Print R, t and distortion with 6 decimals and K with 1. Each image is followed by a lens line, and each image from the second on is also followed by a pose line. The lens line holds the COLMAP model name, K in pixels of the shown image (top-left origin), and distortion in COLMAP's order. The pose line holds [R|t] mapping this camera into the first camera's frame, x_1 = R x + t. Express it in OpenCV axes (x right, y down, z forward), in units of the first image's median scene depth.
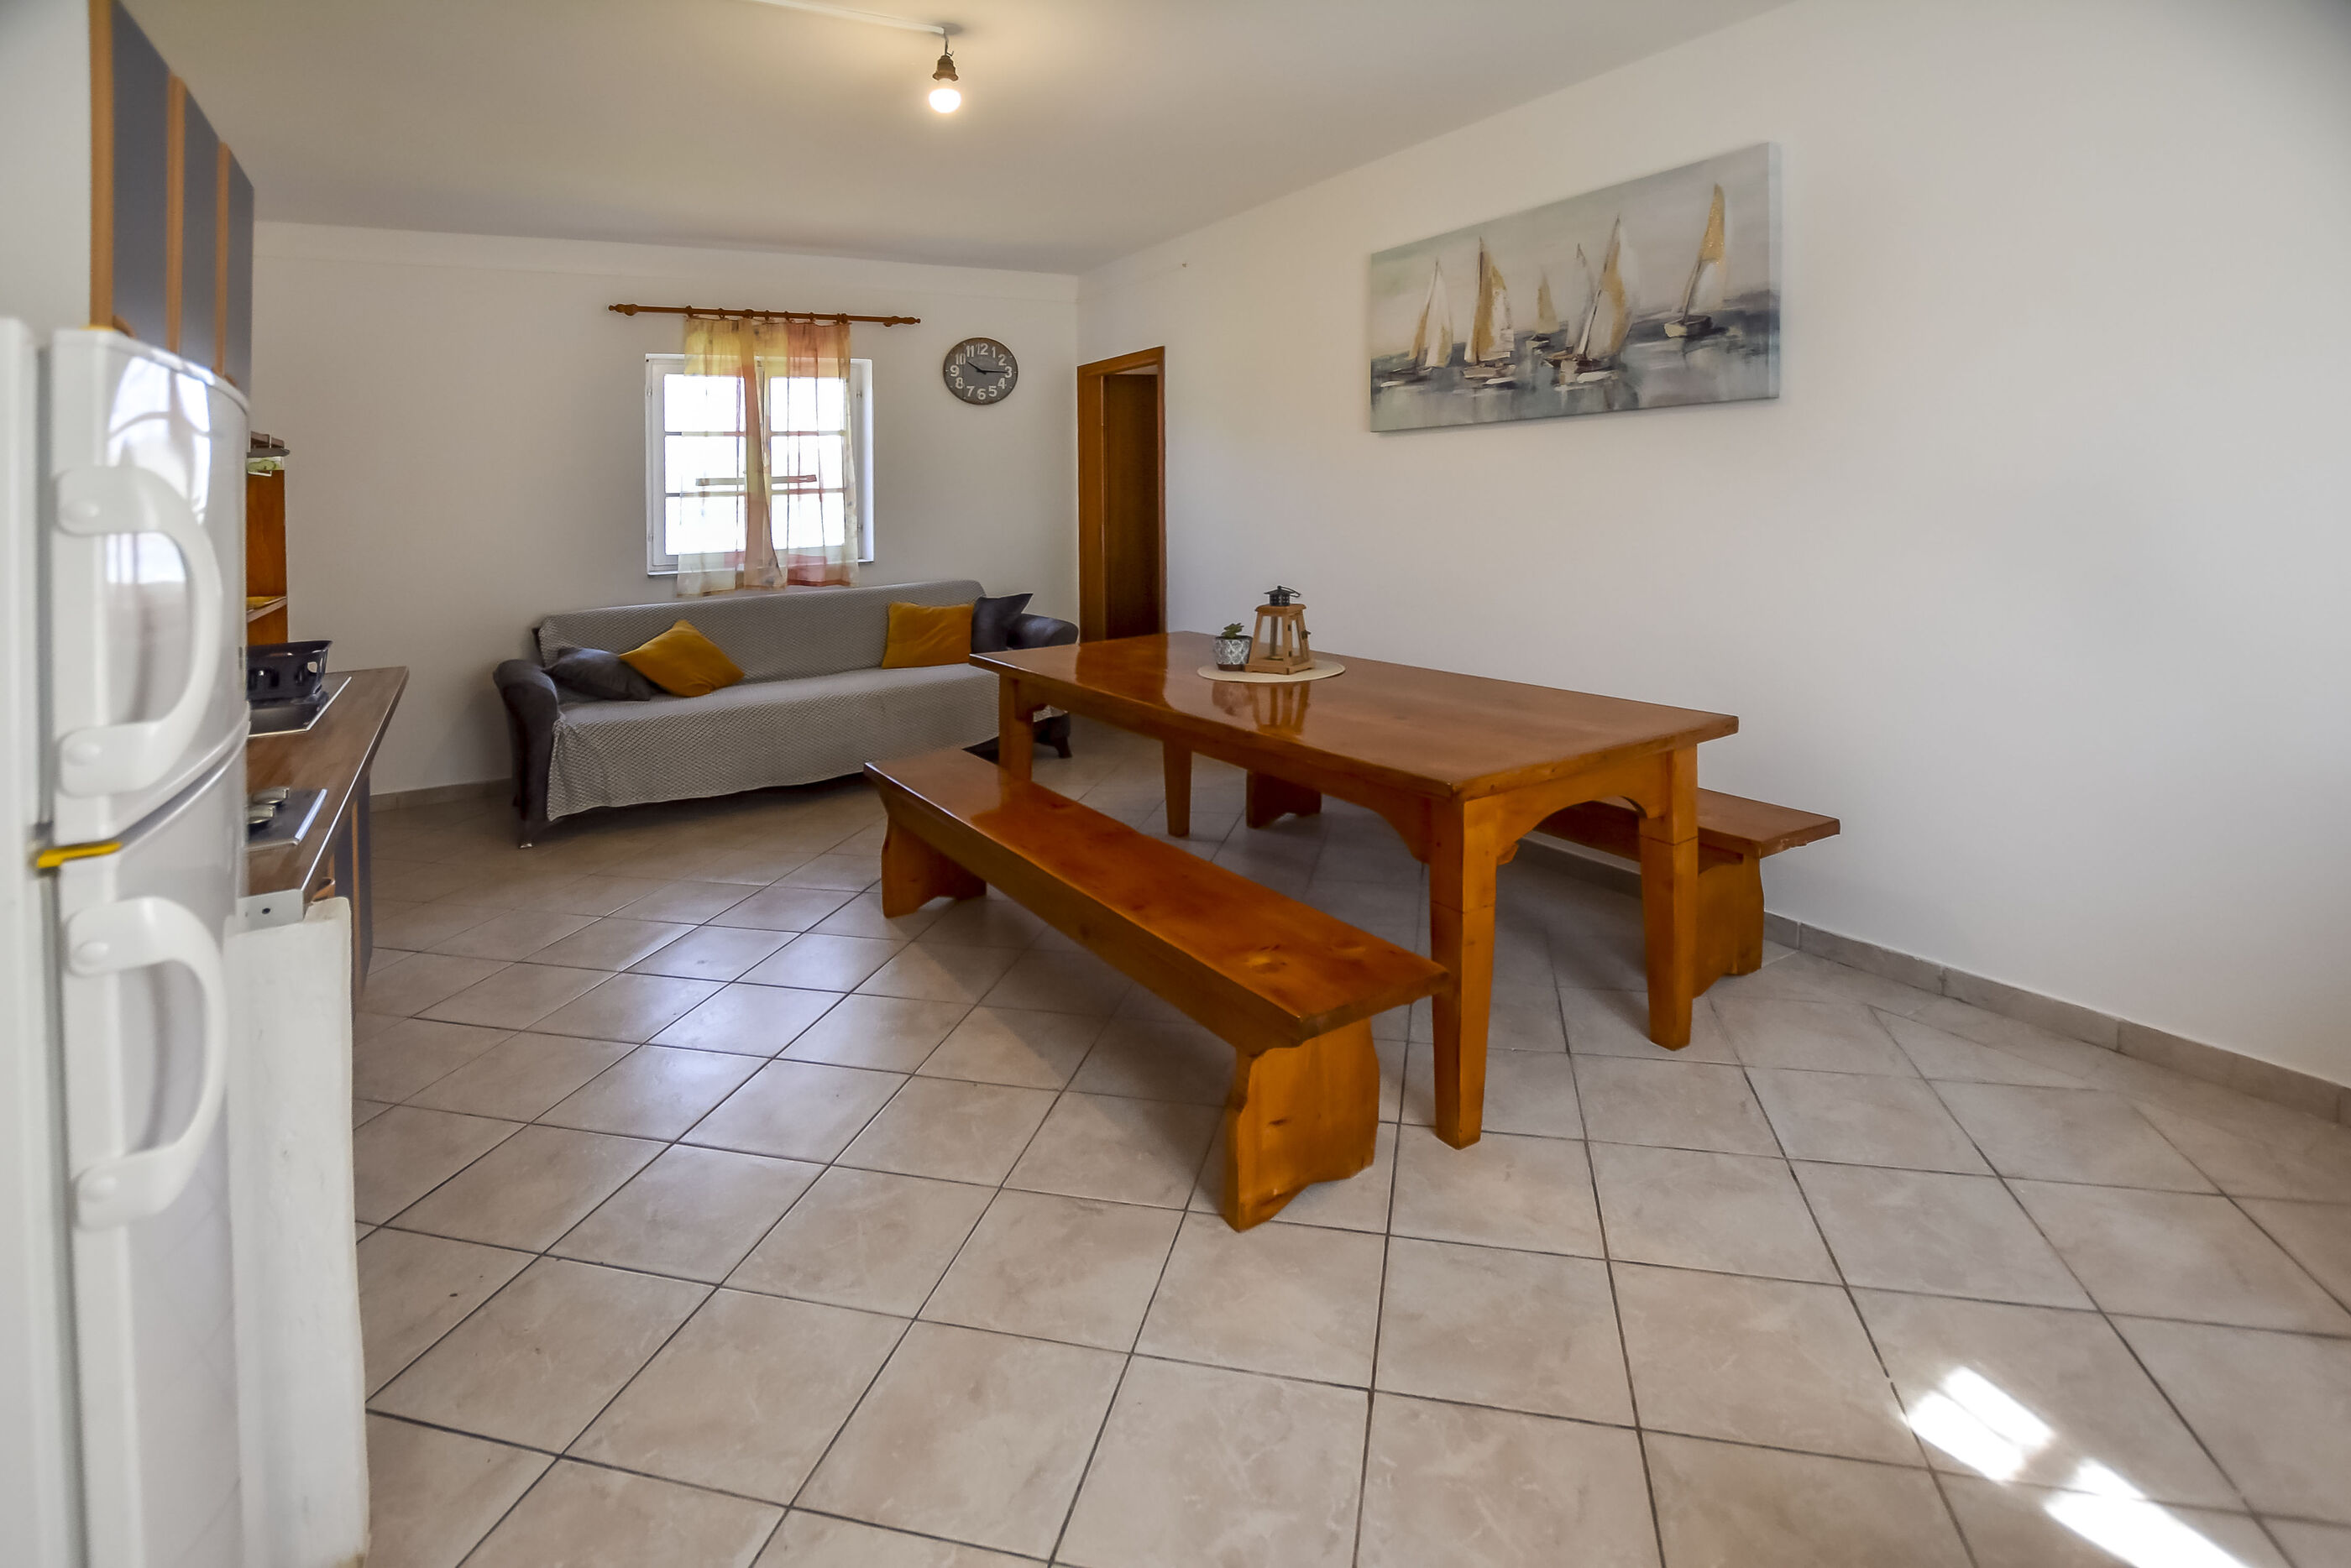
lens RADIAL K [[1105.5, 0, 1247.9], [0, 1105.5, 790.0], [0, 0, 1]] dist [-0.018623, -0.000306]
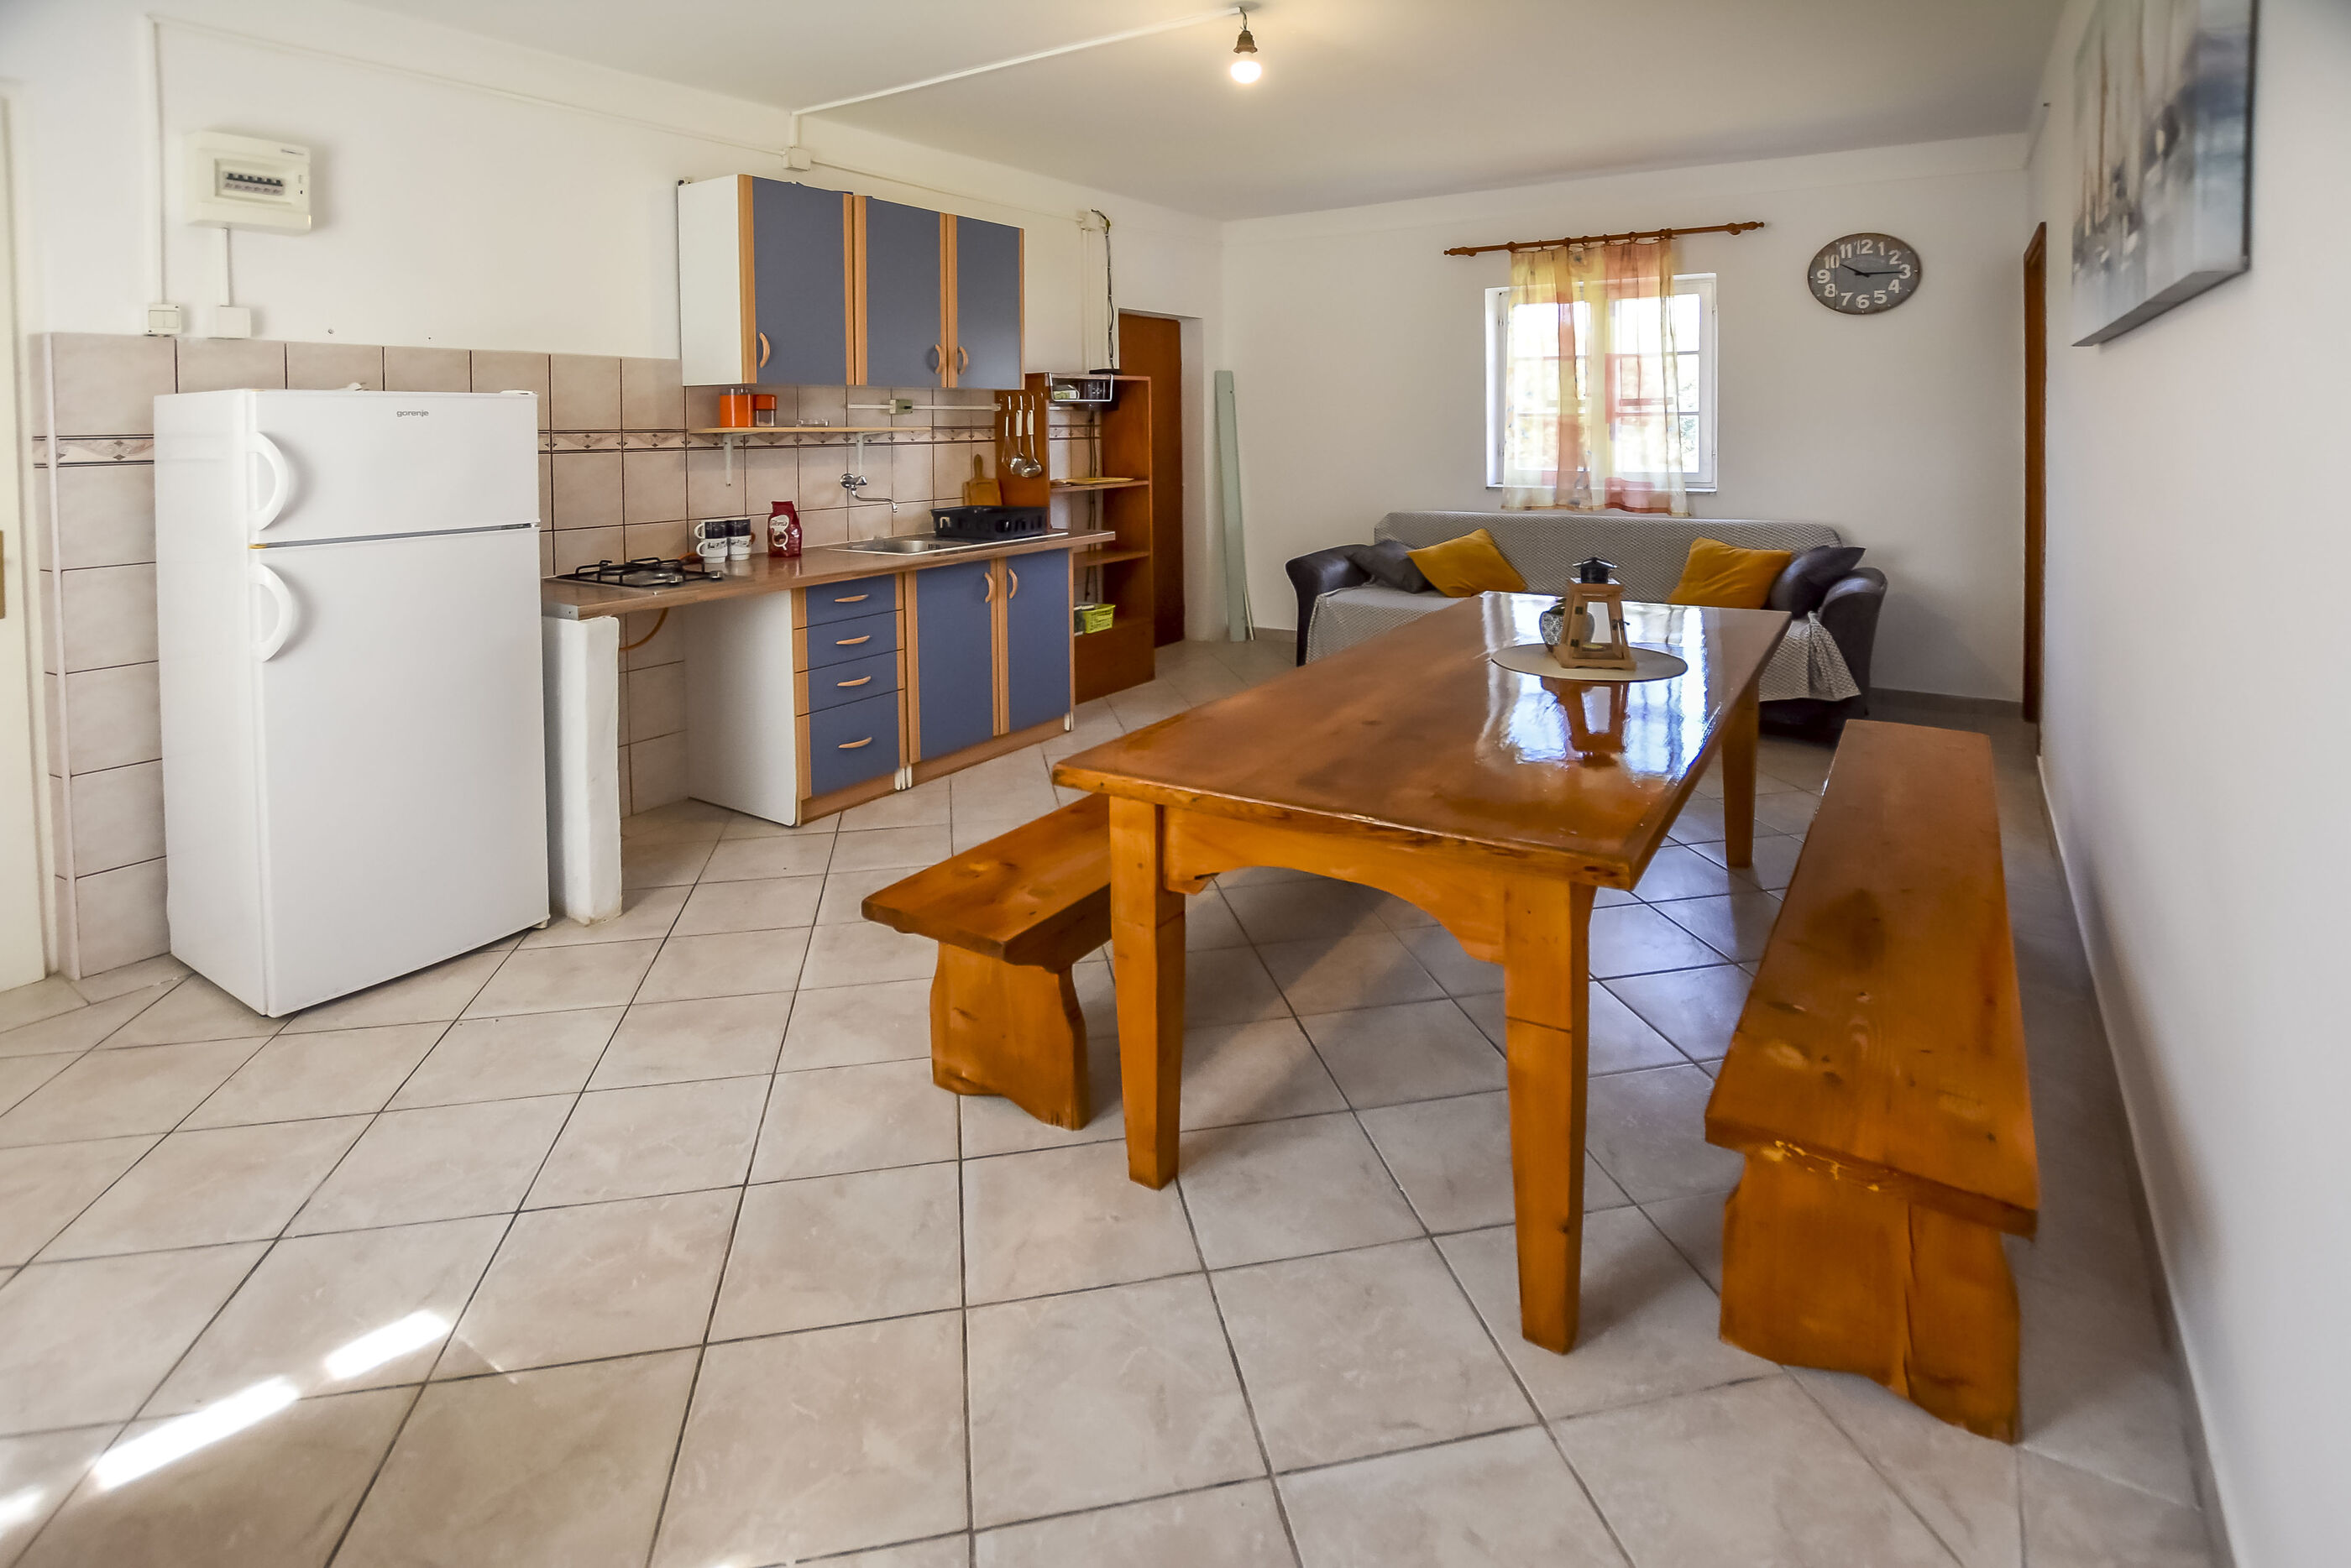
lens RADIAL K [[1105.5, 0, 1112.9], [0, 1105.5, 697.4], [0, 0, 1]] dist [-0.018623, -0.000306]
pose [[0.413029, 0.242204, -0.877920, 0.683783], [-0.244981, 0.958003, 0.149043, -0.136713], [0.877150, 0.153514, 0.455019, 0.412604]]
